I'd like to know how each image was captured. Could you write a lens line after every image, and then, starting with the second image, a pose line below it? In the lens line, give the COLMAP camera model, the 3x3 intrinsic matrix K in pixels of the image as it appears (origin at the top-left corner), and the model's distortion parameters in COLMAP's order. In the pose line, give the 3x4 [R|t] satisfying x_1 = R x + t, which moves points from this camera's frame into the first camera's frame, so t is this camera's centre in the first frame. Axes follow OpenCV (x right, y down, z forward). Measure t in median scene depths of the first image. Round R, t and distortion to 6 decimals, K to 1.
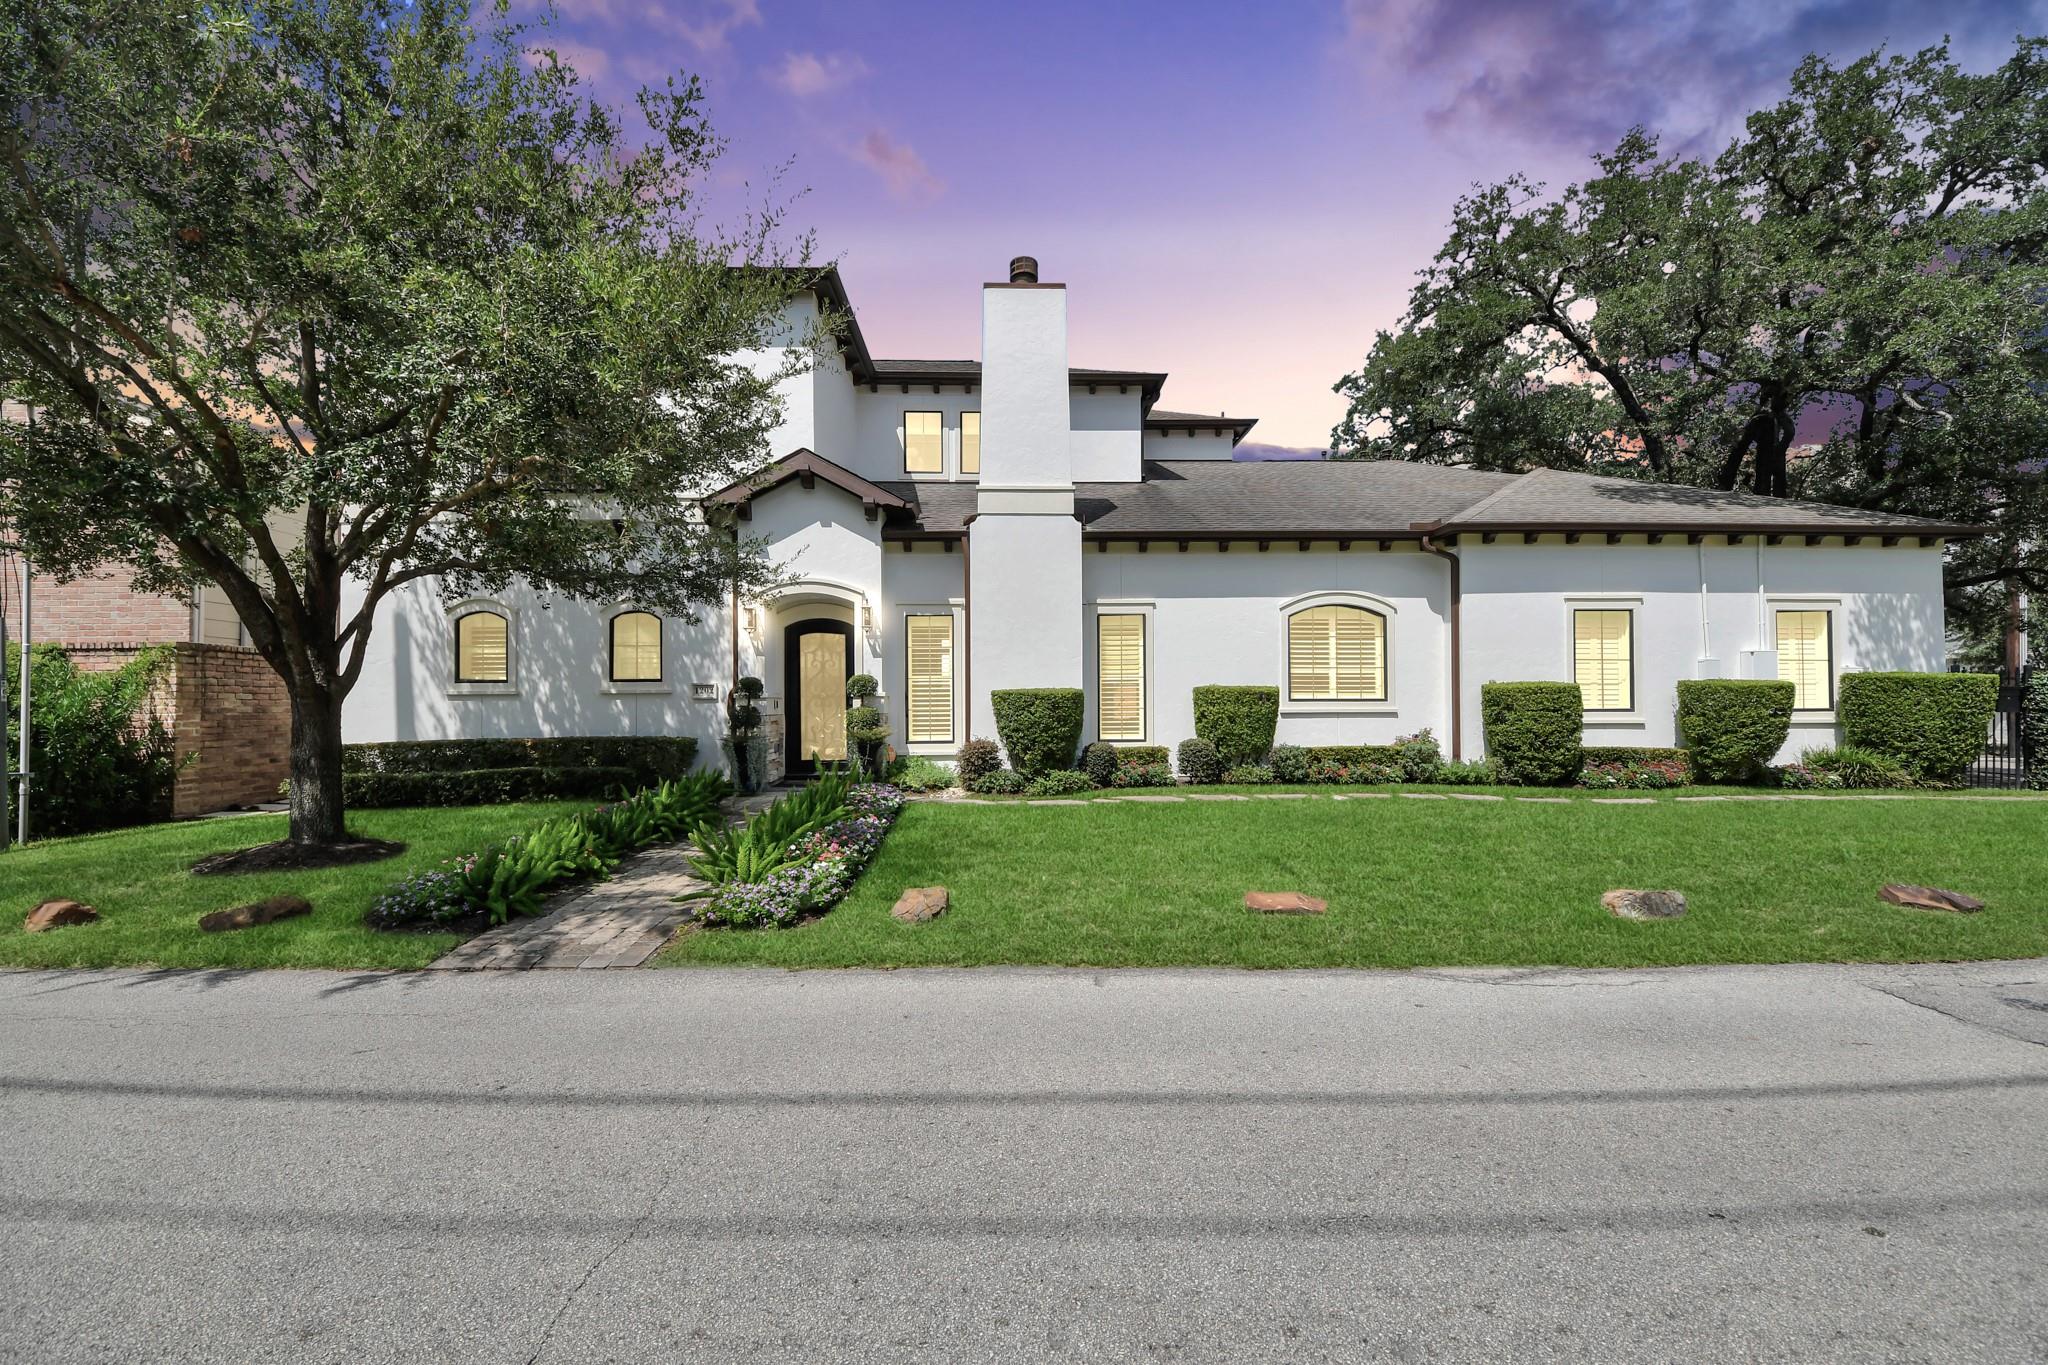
lens RADIAL K [[741.5, 0, 1023.6], [0, 741.5, 687.9], [0, 0, 1]] dist [0.001367, -0.000209]
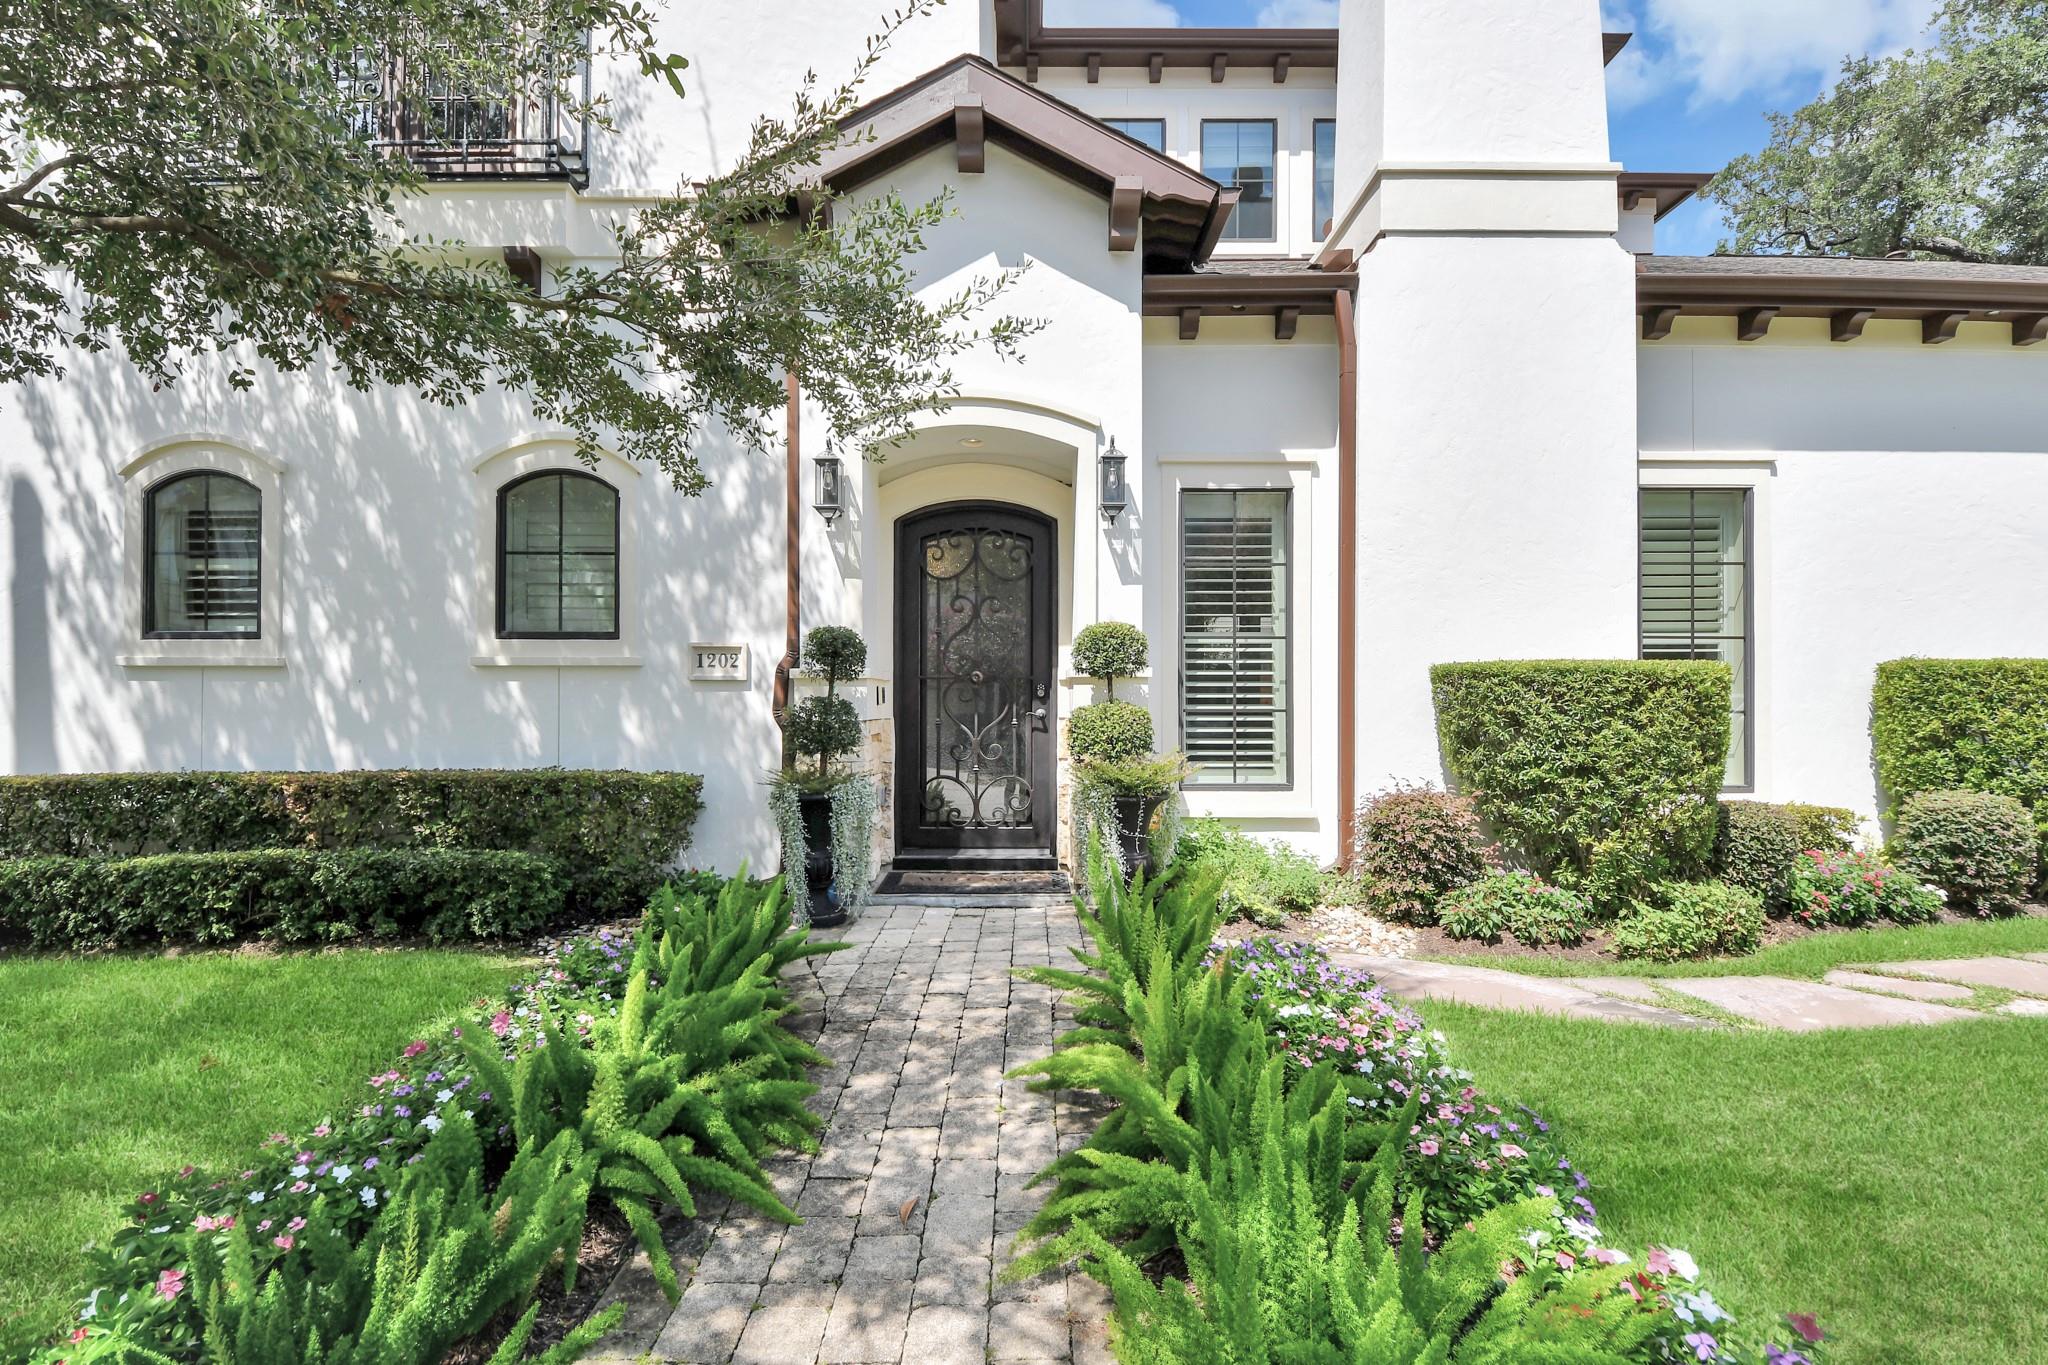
lens RADIAL K [[883.8, 0, 1025.2], [0, 883.8, 681.7], [0, 0, 1]] dist [-0.006054, -0.000198]
pose [[0.999325, 0.005455, -0.036337, -0.242623], [-0.005120, 0.999944, 0.009301, 0.009418], [0.036386, -0.009108, 0.999296, 0.518721]]
